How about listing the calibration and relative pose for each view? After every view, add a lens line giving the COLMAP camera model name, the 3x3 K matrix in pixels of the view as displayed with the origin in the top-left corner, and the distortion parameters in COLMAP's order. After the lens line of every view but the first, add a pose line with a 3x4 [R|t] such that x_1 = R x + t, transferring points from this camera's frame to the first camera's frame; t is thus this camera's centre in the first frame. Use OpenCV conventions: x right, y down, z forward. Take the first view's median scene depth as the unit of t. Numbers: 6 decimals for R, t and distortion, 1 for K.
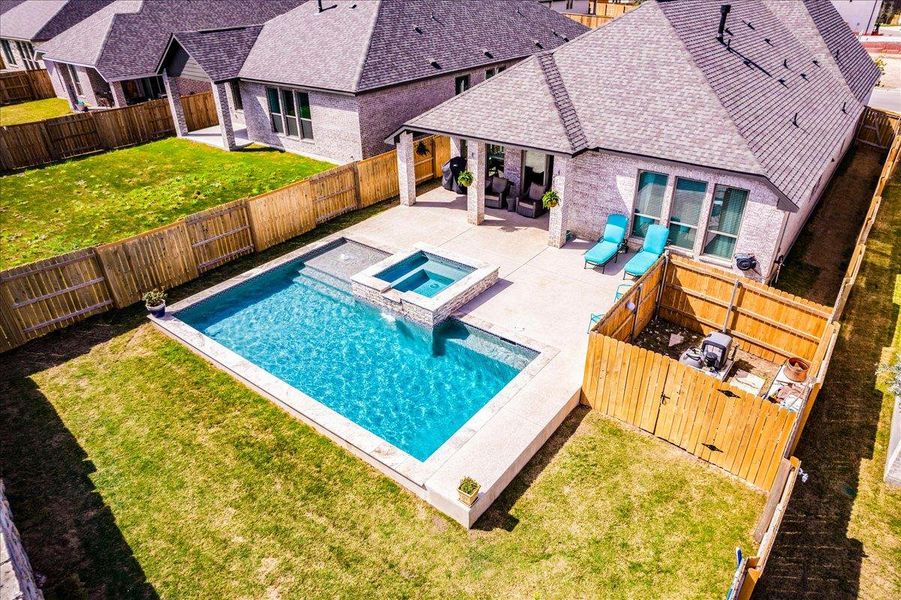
lens RADIAL K [[566.9, 0, 453.0], [0, 566.9, 299.3], [0, 0, 1]] dist [-0.046254, 0.001136]
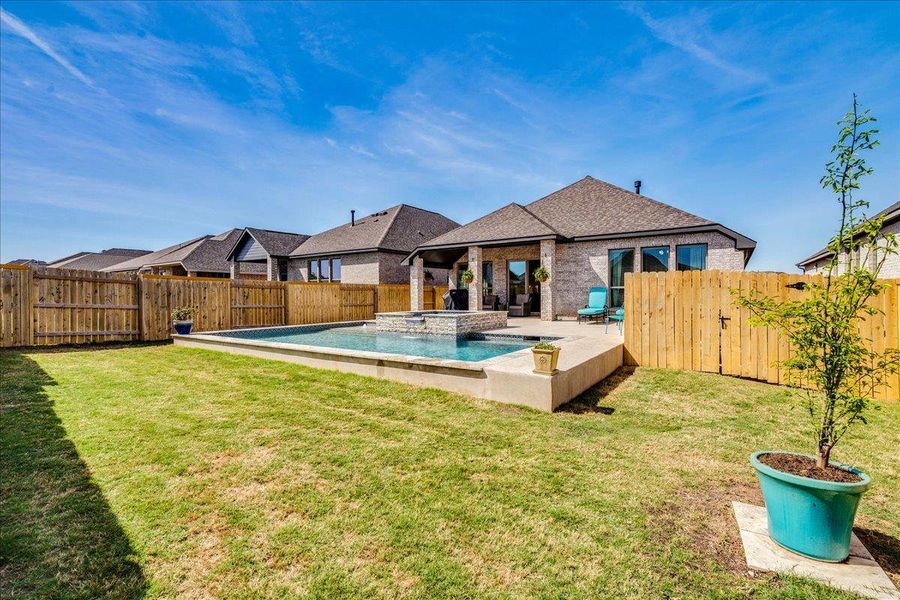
lens RADIAL K [[410.2, 0, 446.5], [0, 410.2, 298.5], [0, 0, 1]] dist [-0.010473, 0.000806]
pose [[0.998770, 0.005670, 0.049256, -0.071101], [0.019476, 0.868713, -0.494932, 0.284589], [-0.045596, 0.495283, 0.867534, 0.249990]]
